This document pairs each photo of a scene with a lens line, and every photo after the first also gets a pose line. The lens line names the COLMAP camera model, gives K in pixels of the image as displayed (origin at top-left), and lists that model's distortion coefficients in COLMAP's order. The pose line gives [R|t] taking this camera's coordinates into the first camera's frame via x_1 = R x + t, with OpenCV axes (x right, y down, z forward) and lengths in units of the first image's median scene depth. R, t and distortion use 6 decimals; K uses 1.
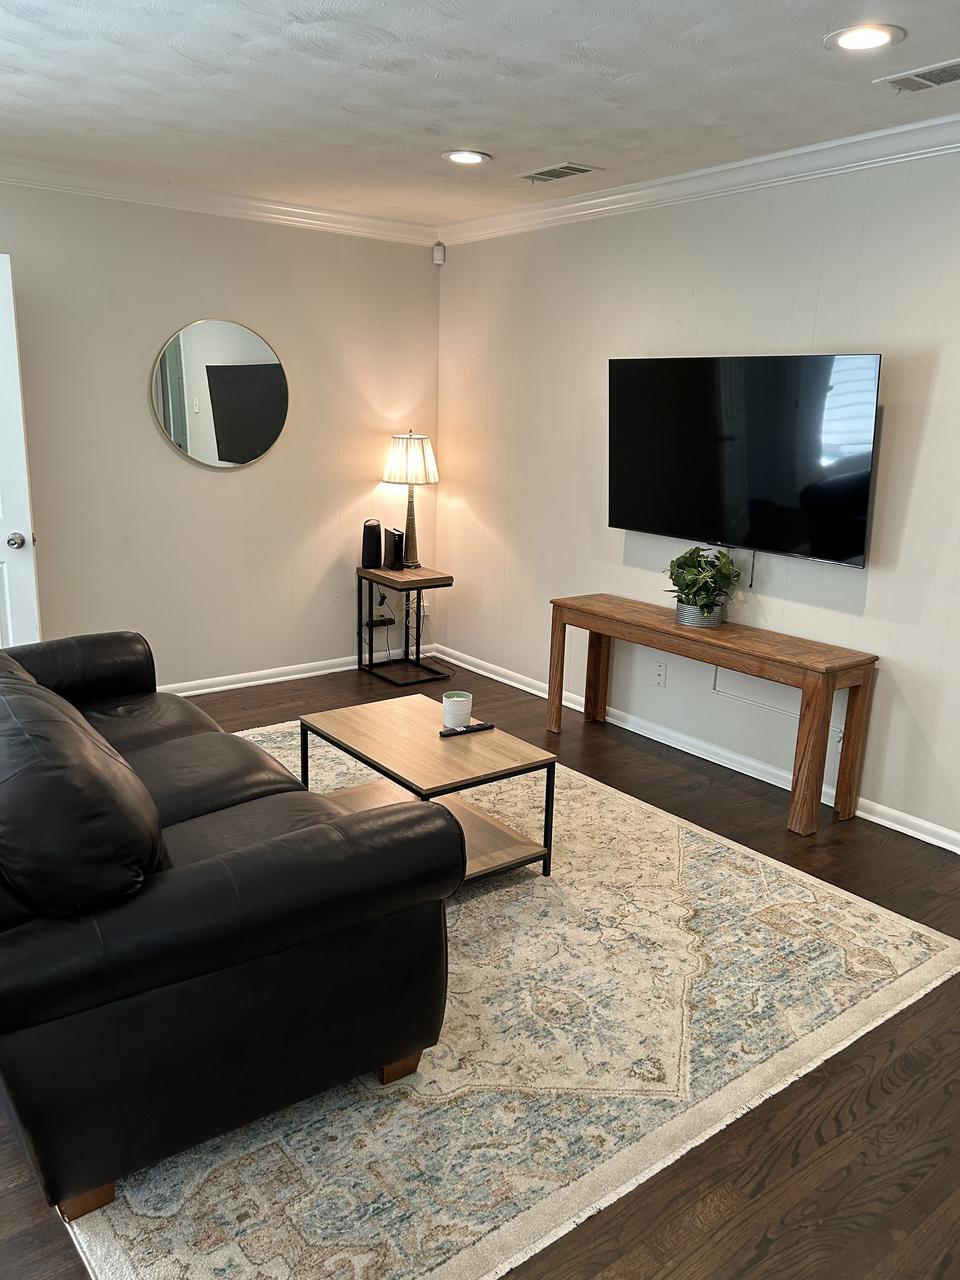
lens RADIAL K [[963.6, 0, 476.5], [0, 963.6, 640.0], [0, 0, 1]] dist [0.009413, -0.000979]
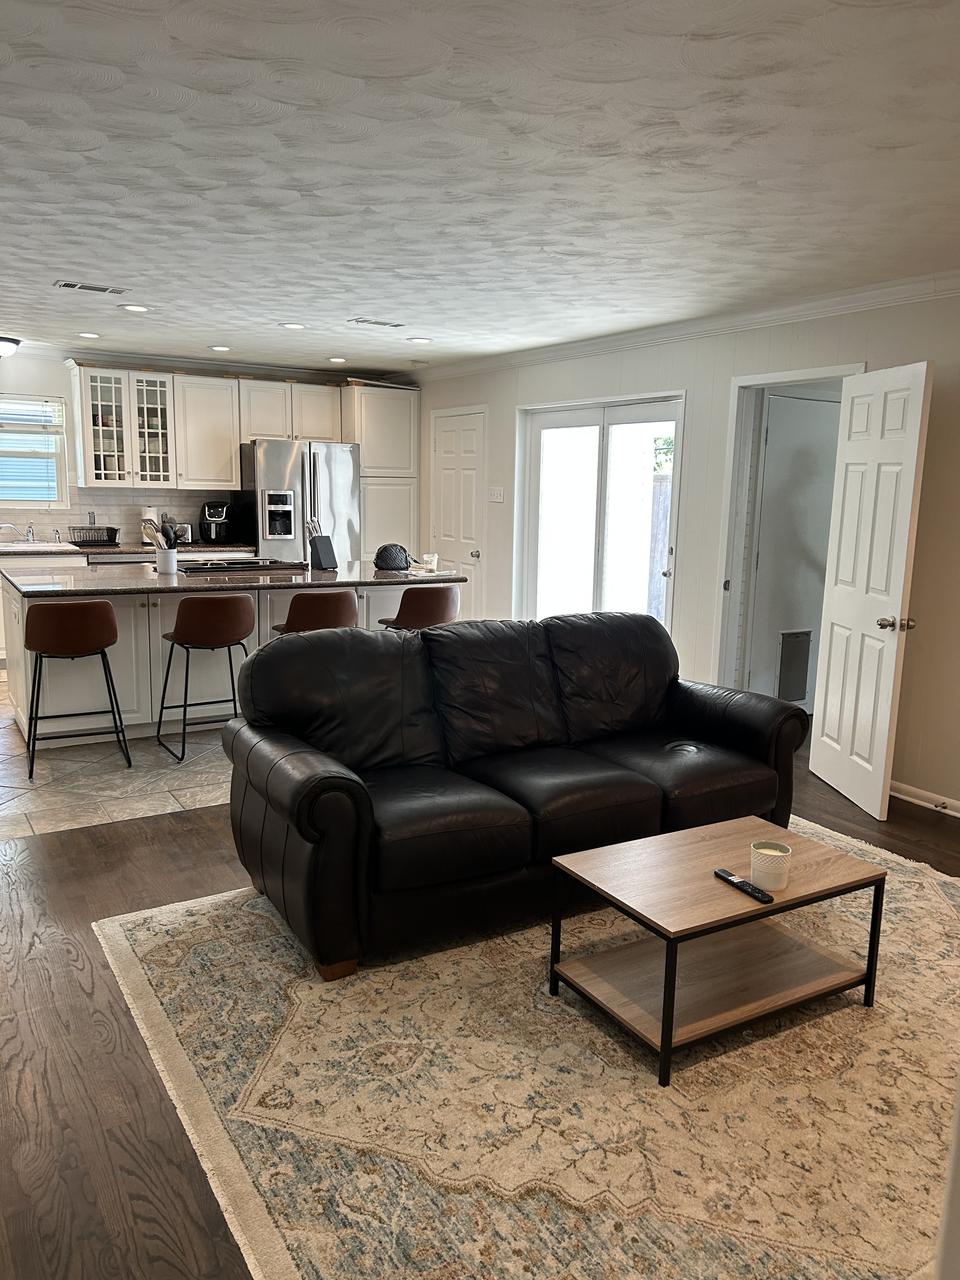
lens RADIAL K [[963.6, 0, 479.0], [0, 963.6, 642.9], [0, 0, 1]] dist [0.009413, -0.000979]
pose [[-0.098875, 0.140493, -0.985132, 1.026783], [-0.269685, 0.949151, 0.162429, -0.221392], [0.957859, 0.281735, -0.055958, 1.053993]]
